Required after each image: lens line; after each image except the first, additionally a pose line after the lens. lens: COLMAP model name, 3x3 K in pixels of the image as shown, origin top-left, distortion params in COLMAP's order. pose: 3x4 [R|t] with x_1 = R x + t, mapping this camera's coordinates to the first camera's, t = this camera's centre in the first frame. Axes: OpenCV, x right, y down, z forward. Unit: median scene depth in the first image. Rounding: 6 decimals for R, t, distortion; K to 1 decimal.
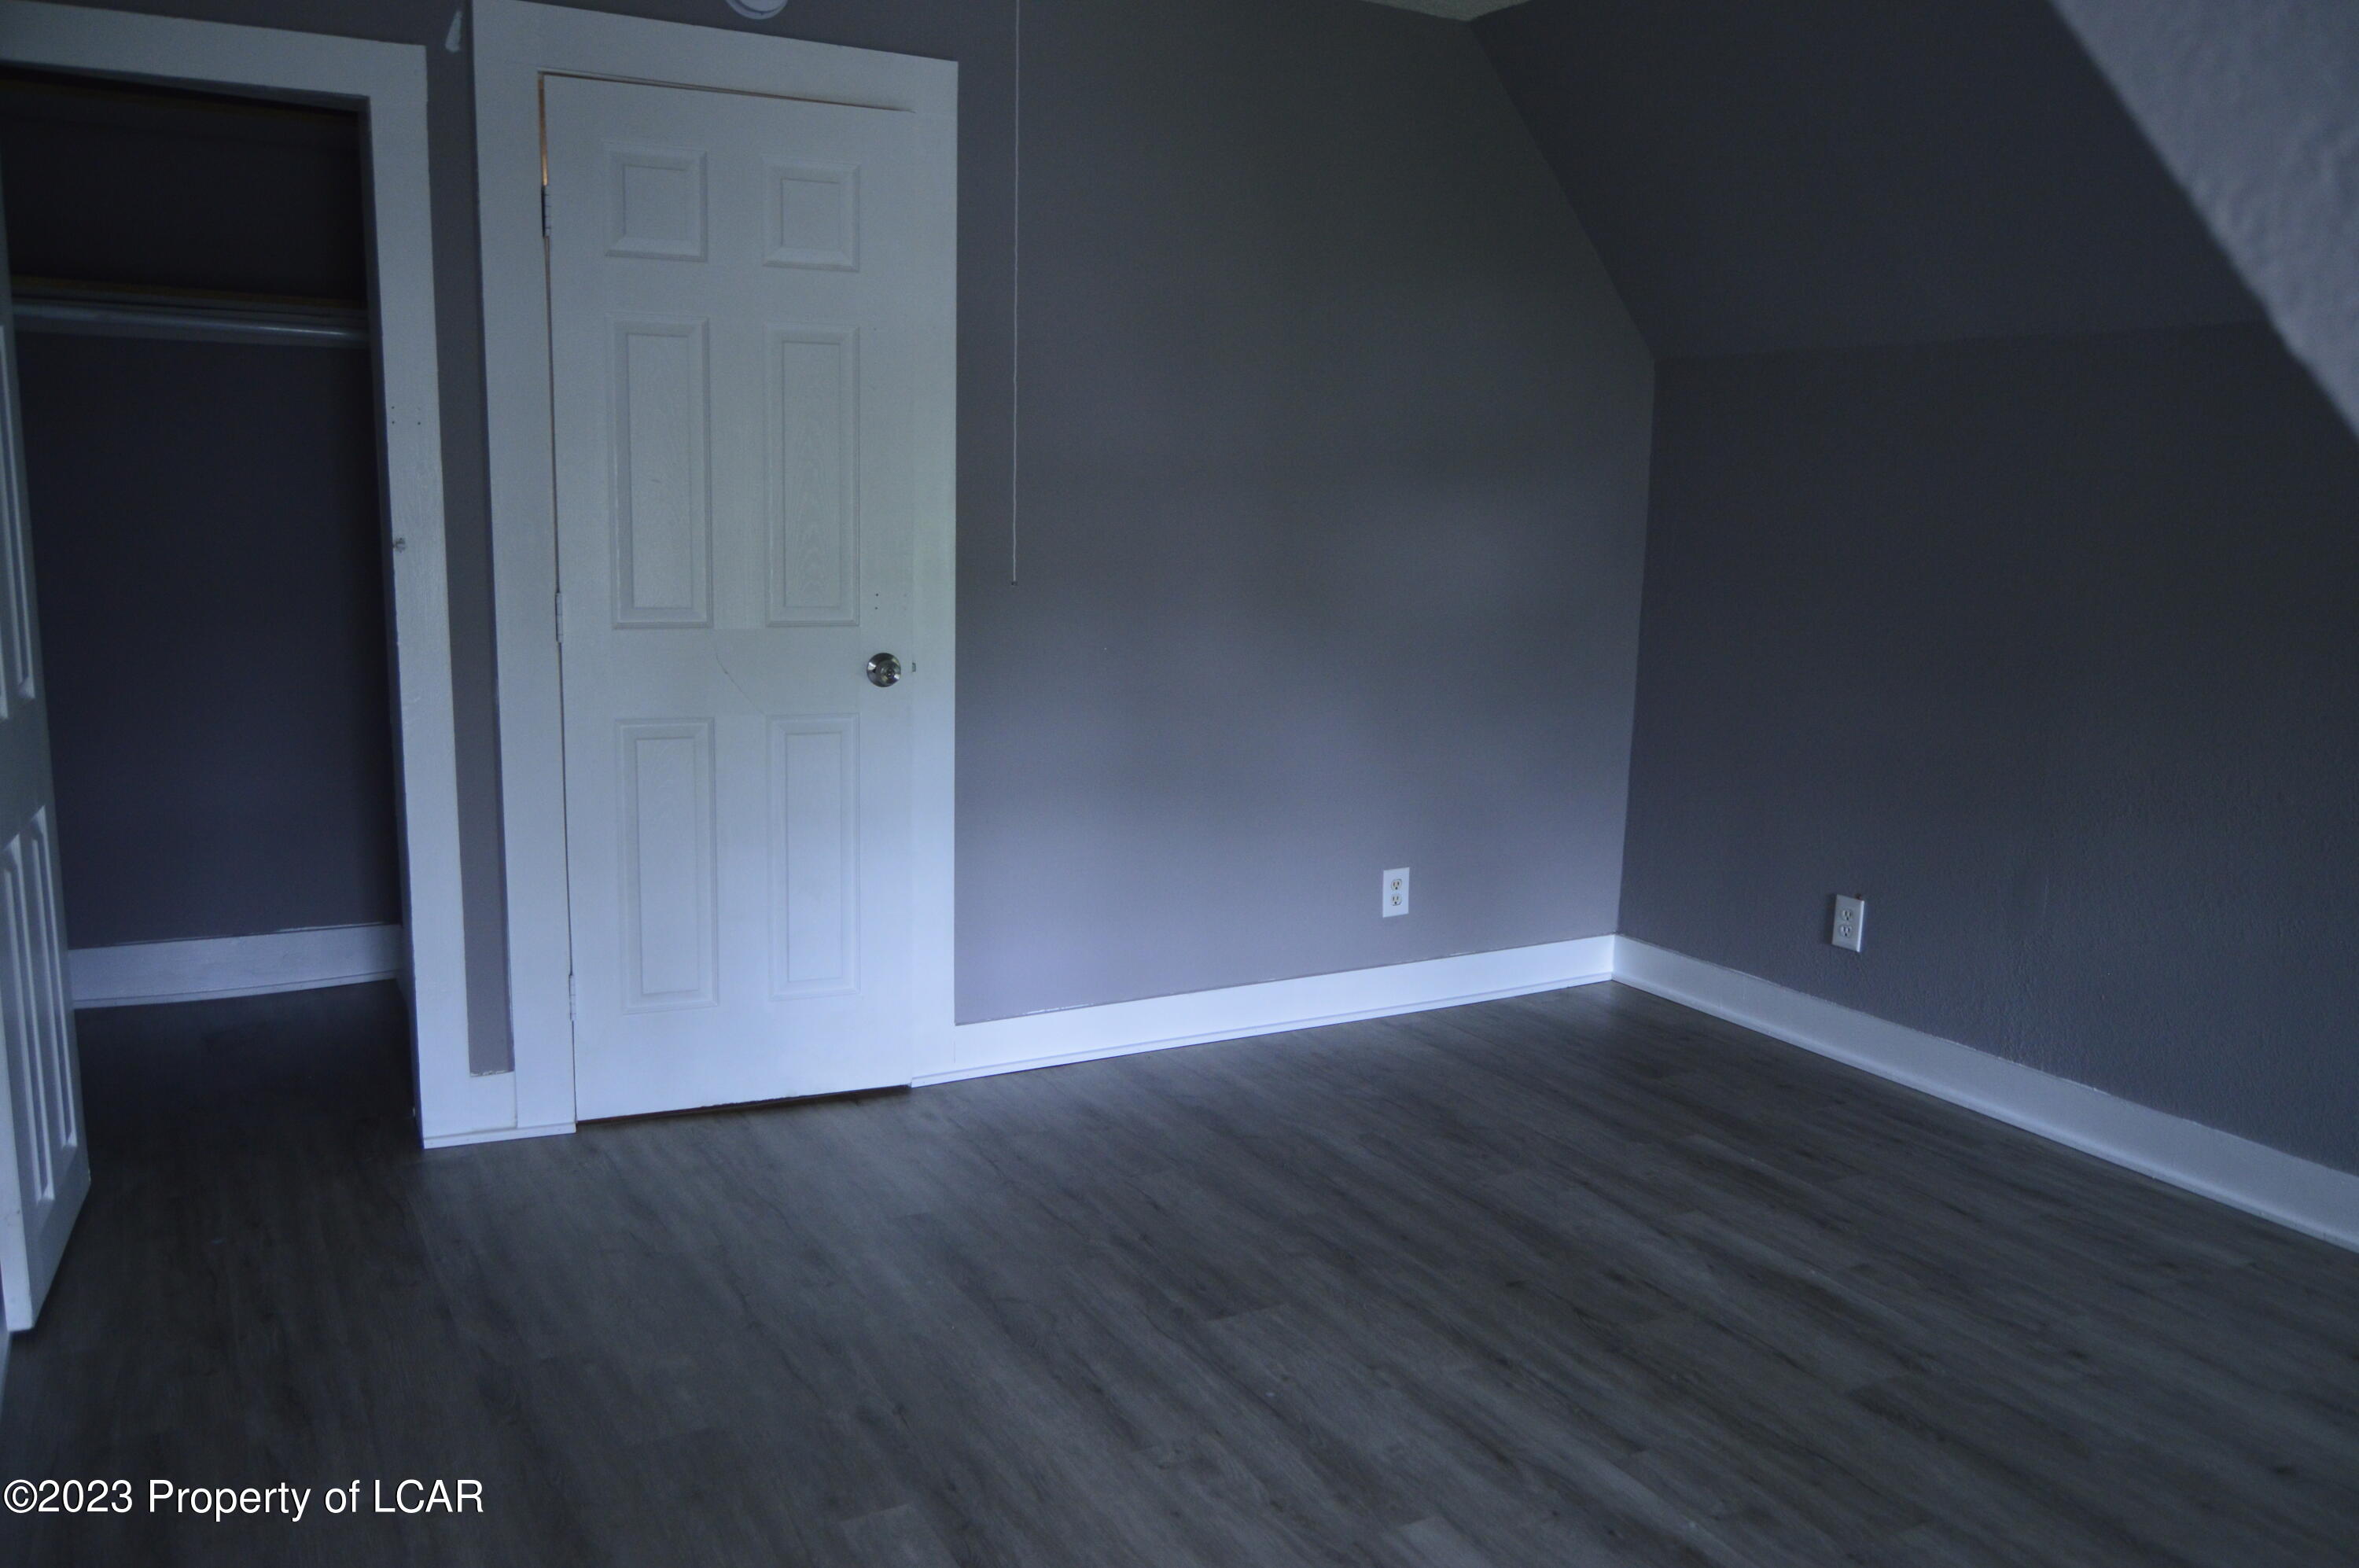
lens RADIAL K [[1875.3, 0, 1178.5], [0, 1875.3, 782.9], [0, 0, 1]] dist [0.001100, 0.003526]
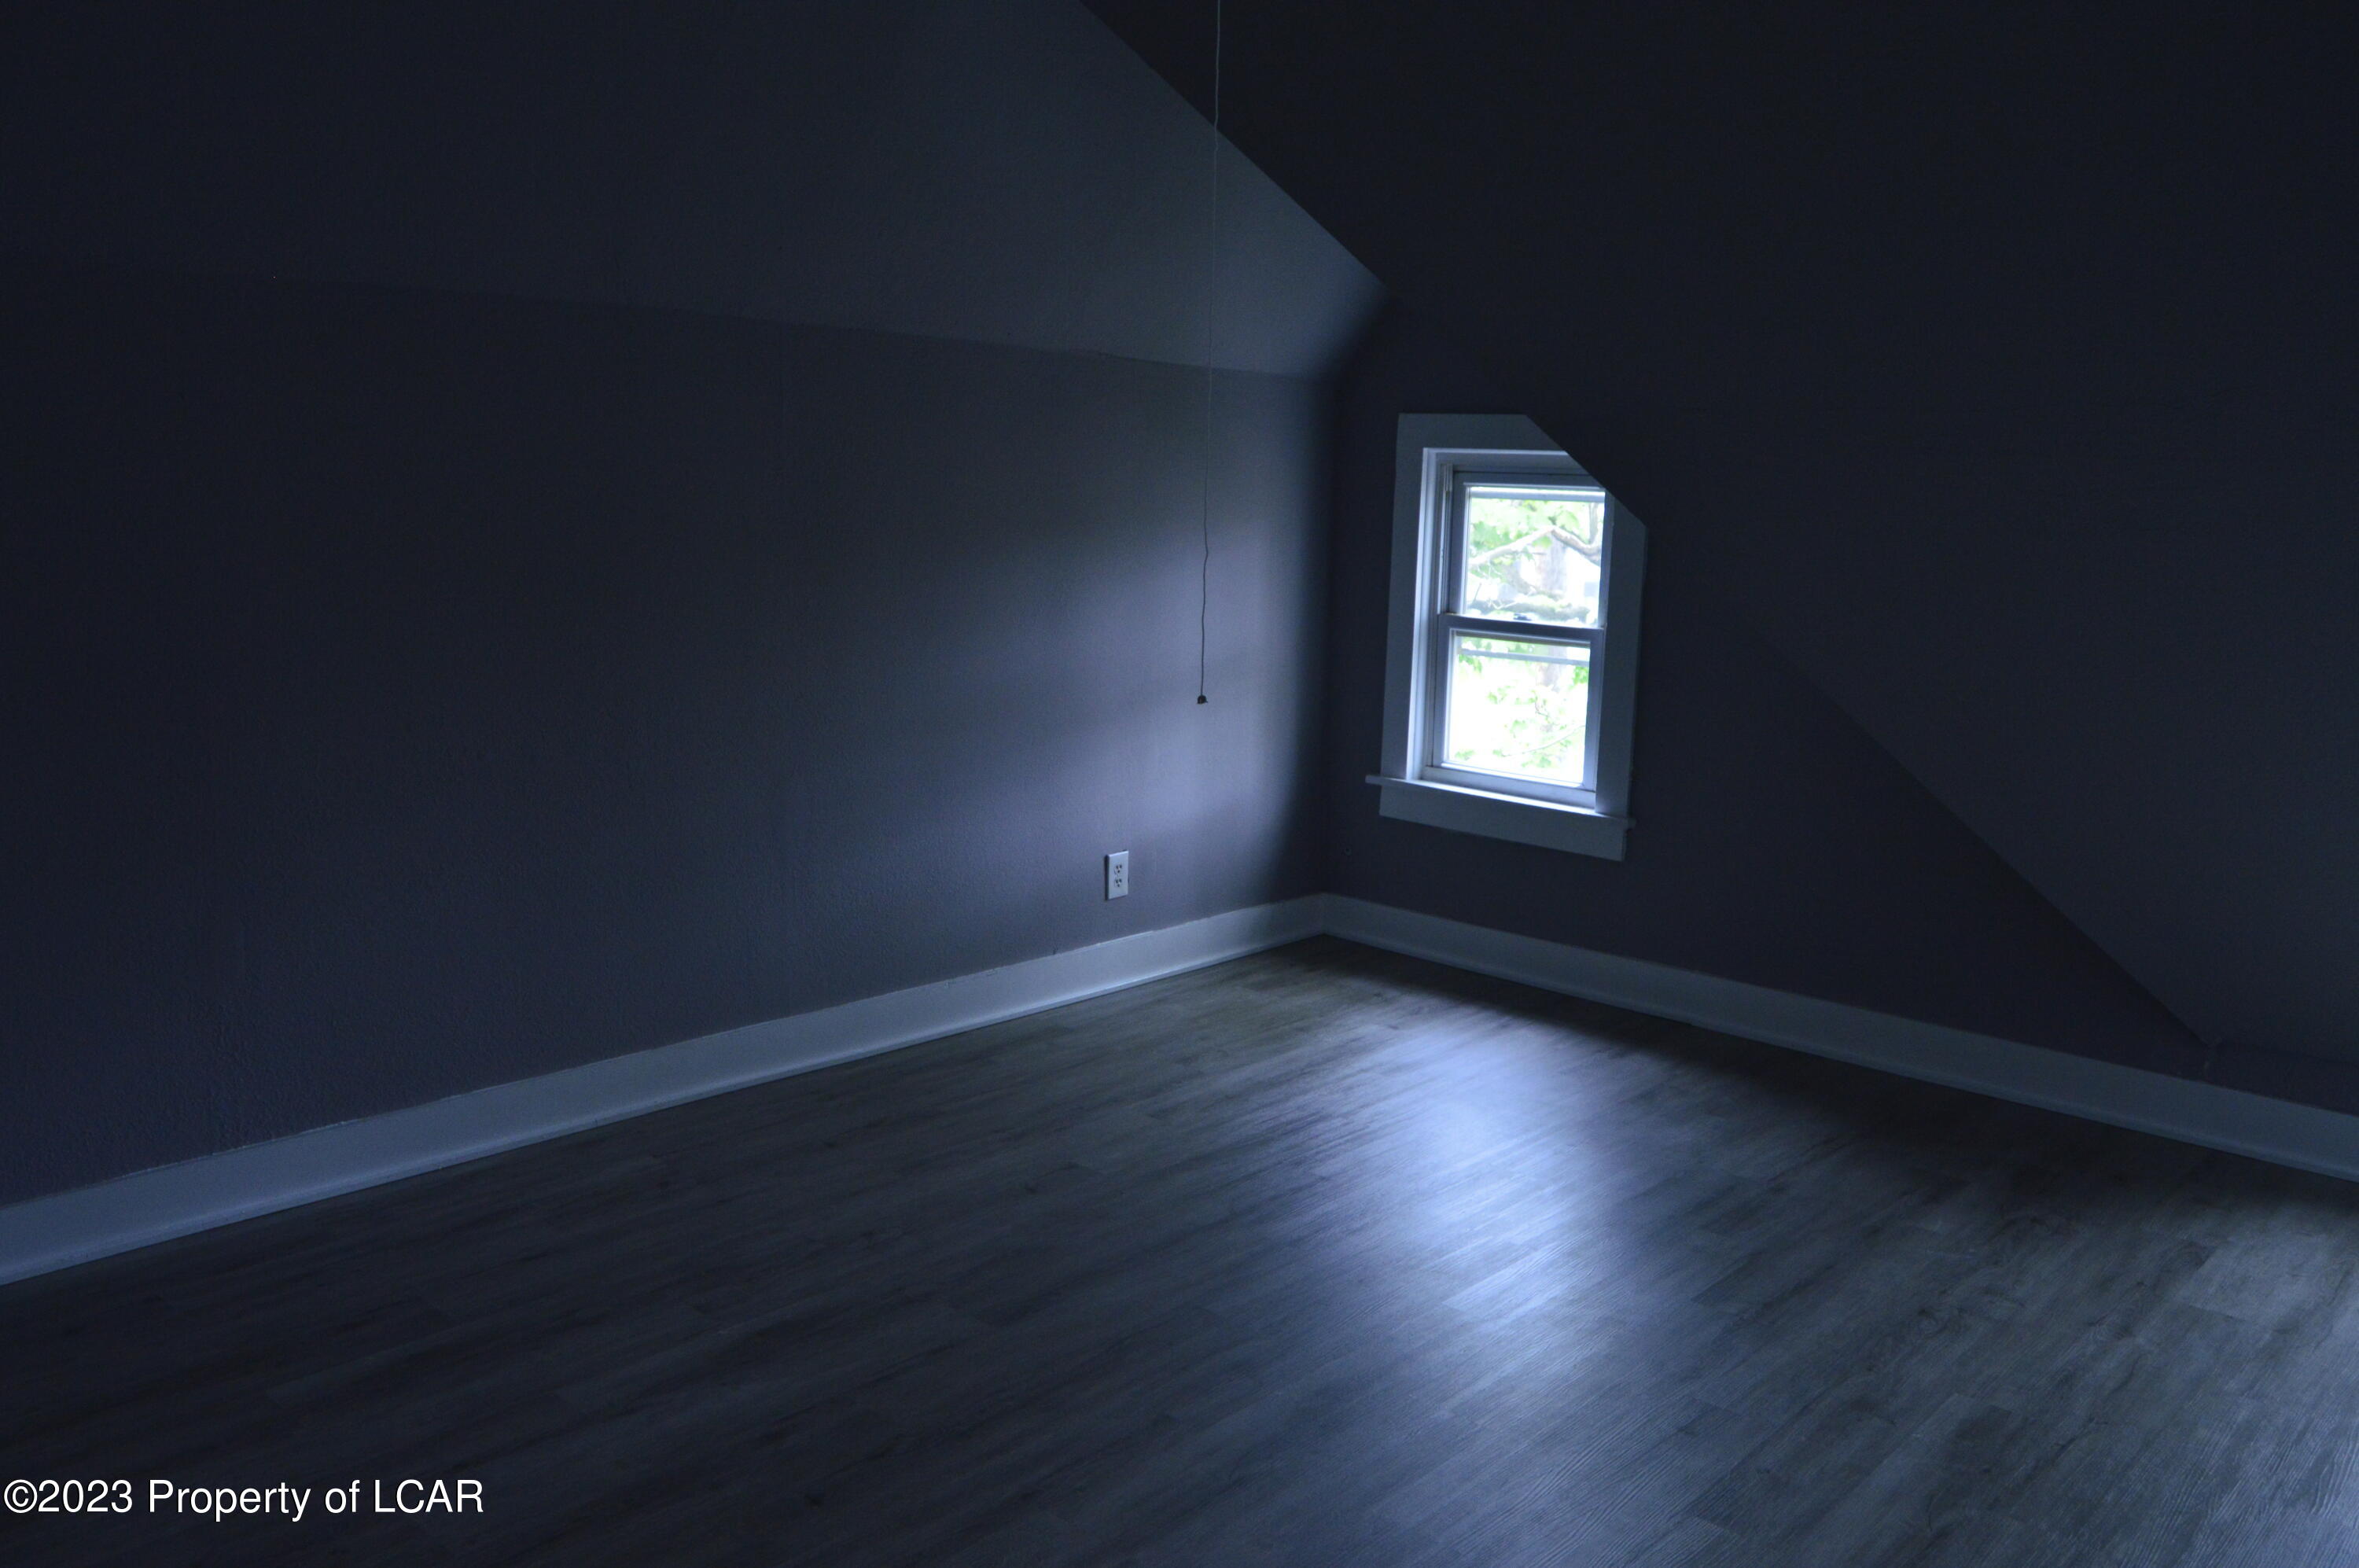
lens RADIAL K [[1875.3, 0, 1182.7], [0, 1875.3, 783.9], [0, 0, 1]] dist [0.001100, 0.003526]
pose [[-0.299014, -0.189805, 0.935181, -0.473301], [0.145418, 0.959509, 0.241239, -0.161757], [-0.943103, 0.208126, -0.259306, 0.872511]]
